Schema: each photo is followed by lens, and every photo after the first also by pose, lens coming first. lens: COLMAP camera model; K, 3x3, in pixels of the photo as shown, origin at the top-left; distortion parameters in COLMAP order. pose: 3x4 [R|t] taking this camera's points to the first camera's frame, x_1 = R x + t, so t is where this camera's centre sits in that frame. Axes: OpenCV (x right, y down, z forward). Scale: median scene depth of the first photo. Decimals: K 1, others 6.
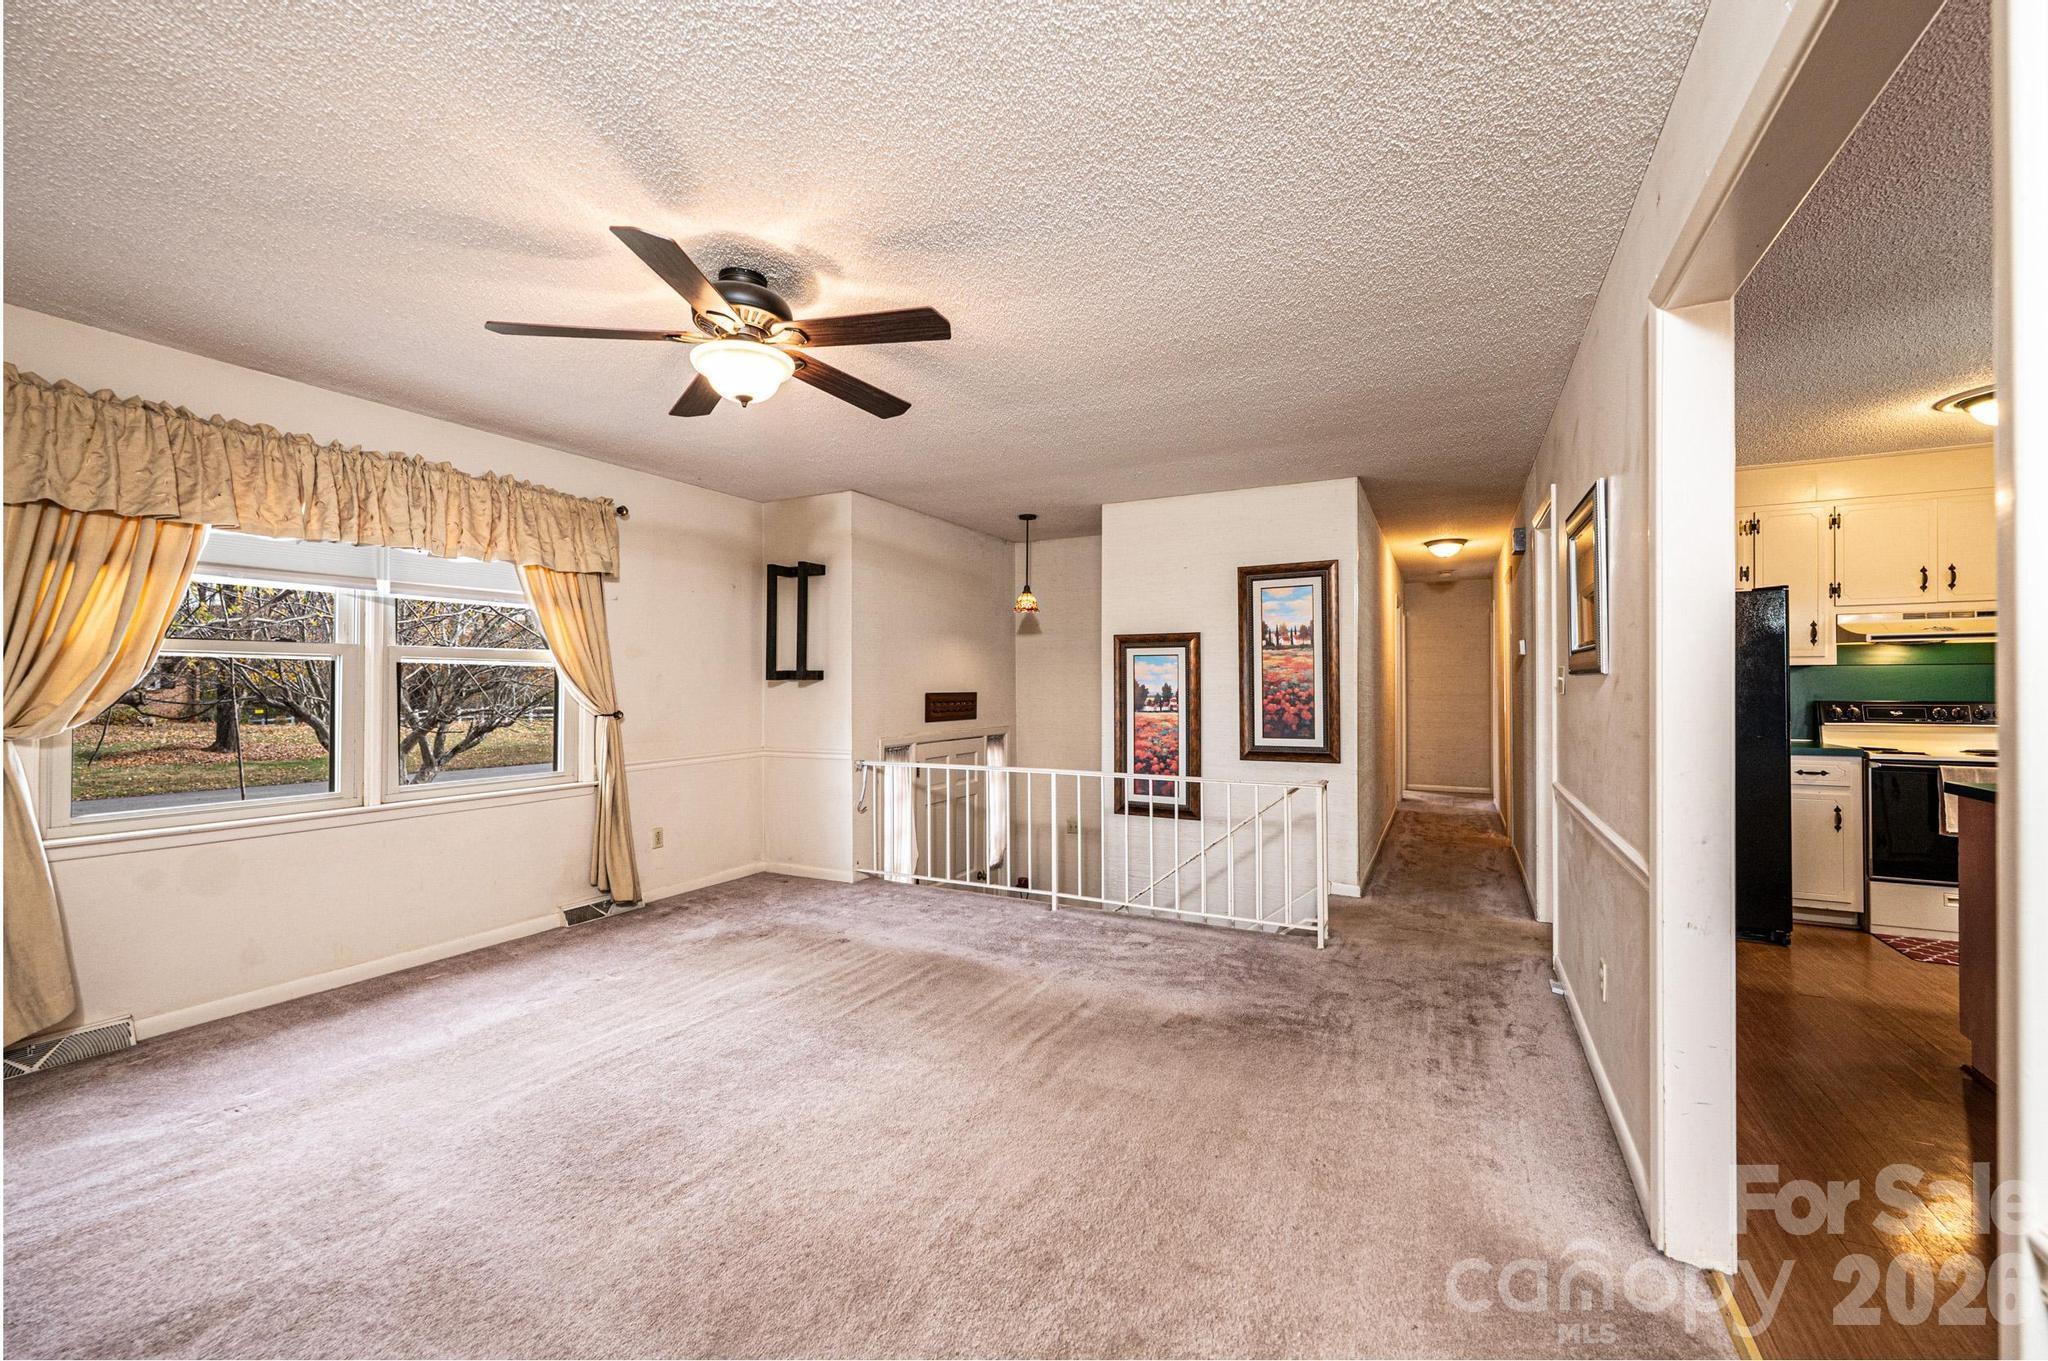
lens RADIAL K [[801.3, 0, 1024.0], [0, 801.3, 680.5], [0, 0, 1]] dist [0.002355, 0.000052]
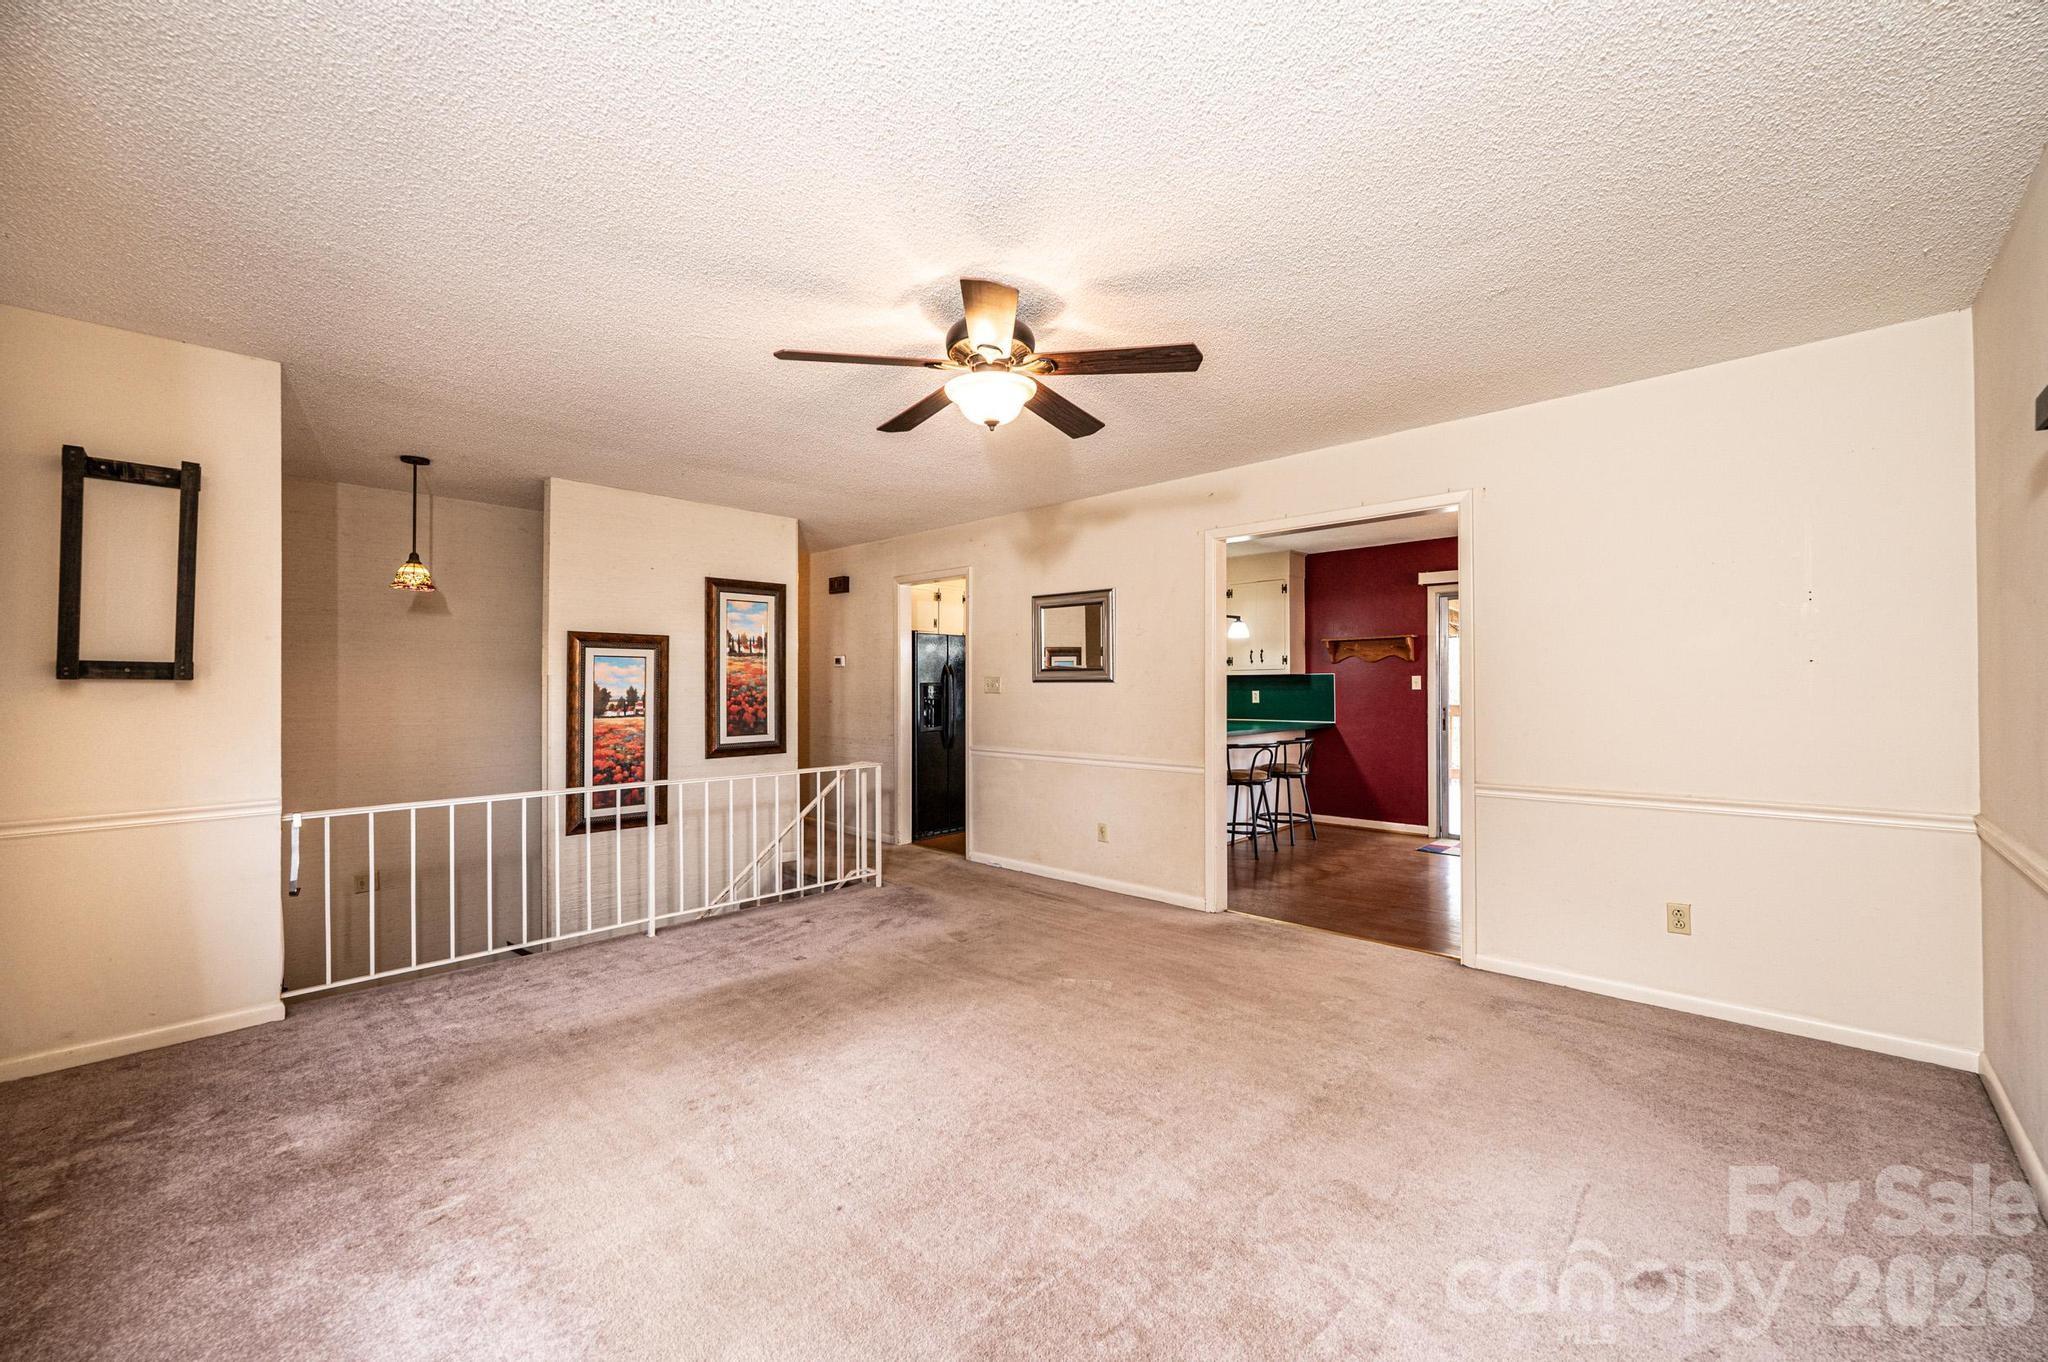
lens RADIAL K [[818.7, 0, 1024.0], [0, 818.7, 681.0], [0, 0, 1]] dist [-0.000587, 0.000141]
pose [[0.274140, 0.004335, 0.961680, -0.659881], [-0.009966, 0.999949, -0.001667, -0.006251], [-0.961638, -0.009127, 0.274169, 0.300958]]
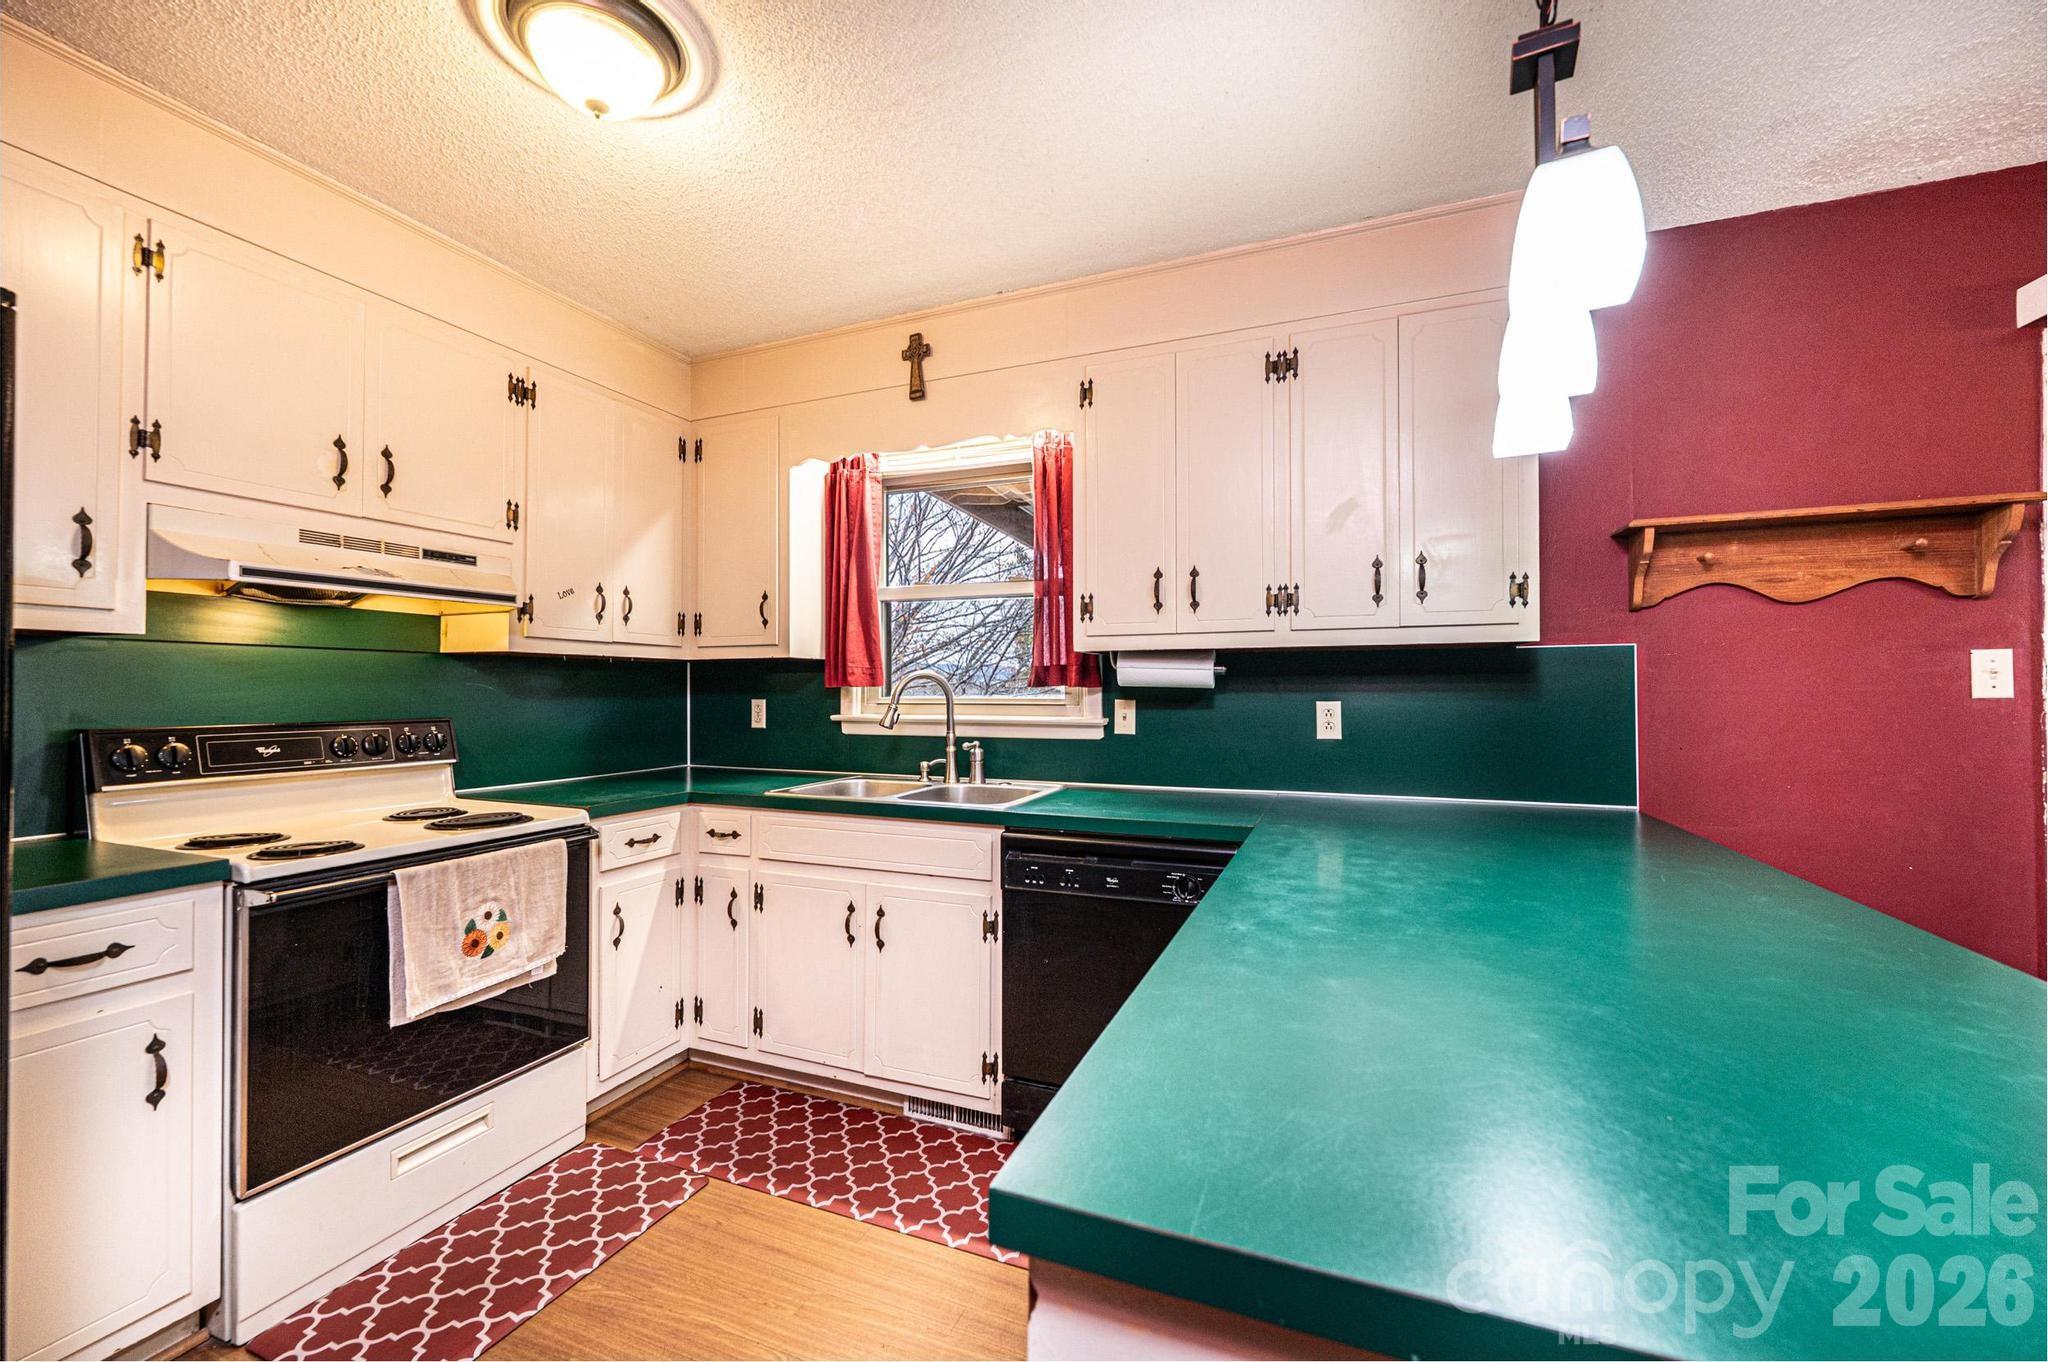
lens RADIAL K [[801.3, 0, 1024.0], [0, 801.3, 681.0], [0, 0, 1]] dist [0.002355, 0.000052]
pose [[-0.109618, 0.006080, 0.993955, 0.509584], [-0.011912, 0.999901, -0.007431, -0.000343], [-0.993902, -0.012655, -0.109534, 0.544273]]
